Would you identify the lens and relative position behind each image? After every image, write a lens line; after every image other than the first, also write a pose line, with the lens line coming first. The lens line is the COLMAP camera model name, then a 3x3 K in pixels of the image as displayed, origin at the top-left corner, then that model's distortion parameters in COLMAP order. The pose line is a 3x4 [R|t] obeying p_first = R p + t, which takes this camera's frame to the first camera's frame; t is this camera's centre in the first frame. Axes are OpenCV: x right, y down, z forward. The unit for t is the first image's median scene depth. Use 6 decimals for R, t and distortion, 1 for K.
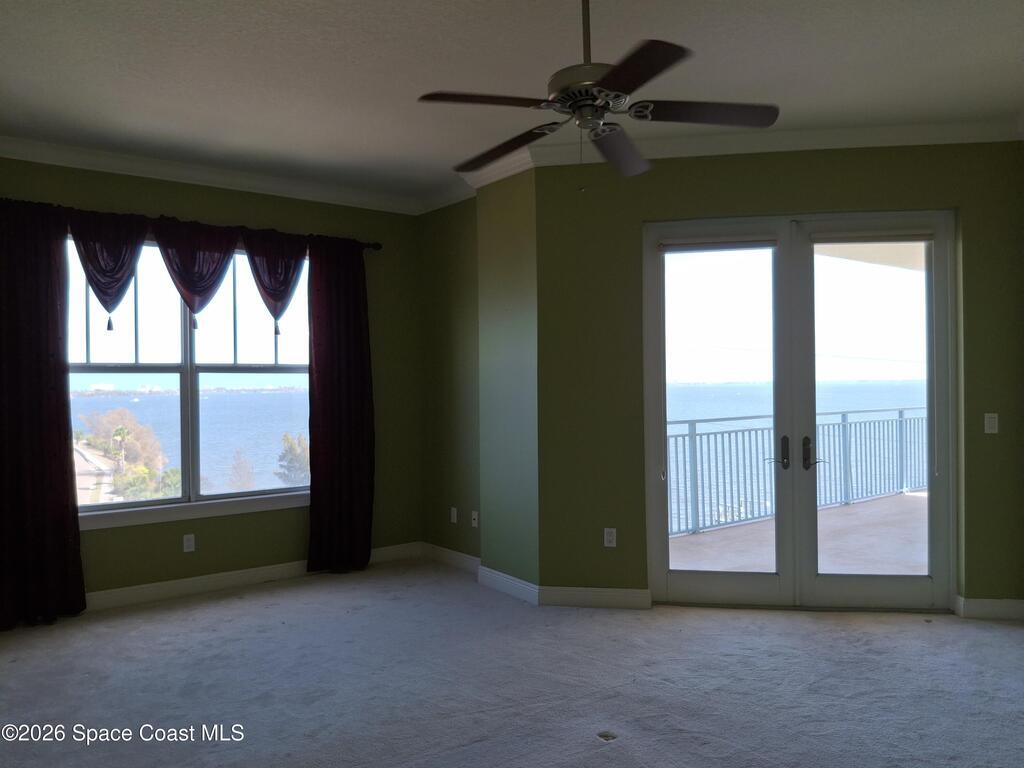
lens RADIAL K [[748.9, 0, 517.7], [0, 748.9, 381.2], [0, 0, 1]] dist [0.051988, -0.093724]
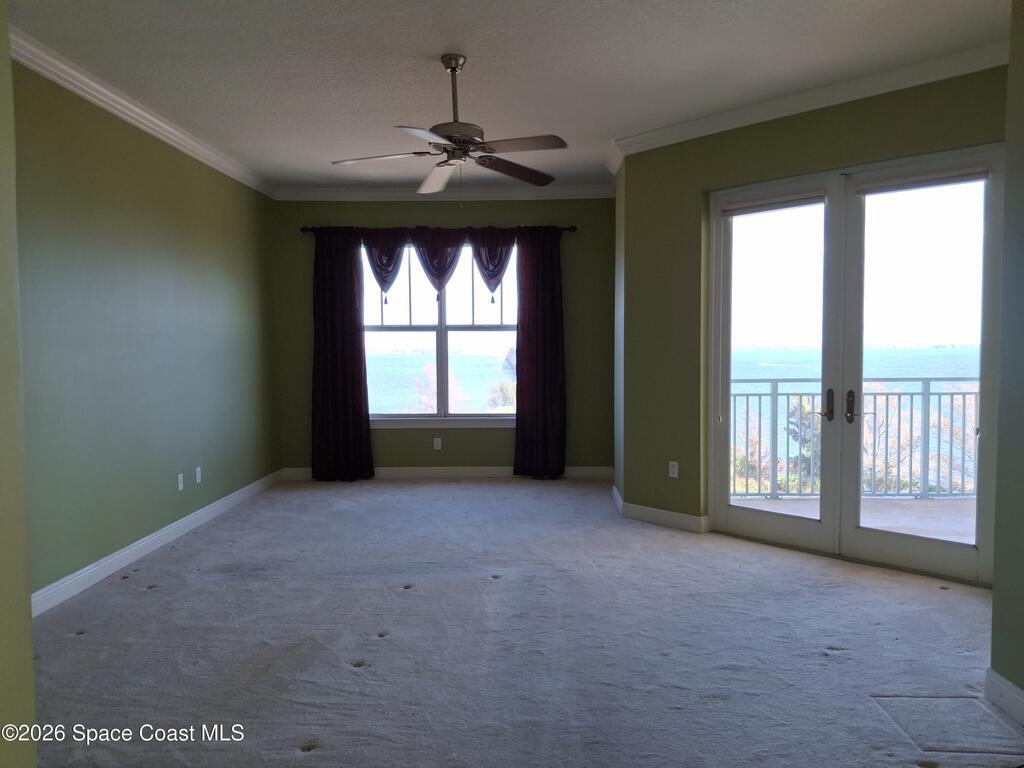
lens RADIAL K [[748.9, 0, 543.3], [0, 748.9, 393.4], [0, 0, 1]] dist [0.051988, -0.093724]
pose [[0.788437, 0.045166, -0.613455, 0.664088], [-0.000899, 0.997384, 0.072277, 0.004674], [0.615115, -0.056434, 0.786415, -0.042652]]
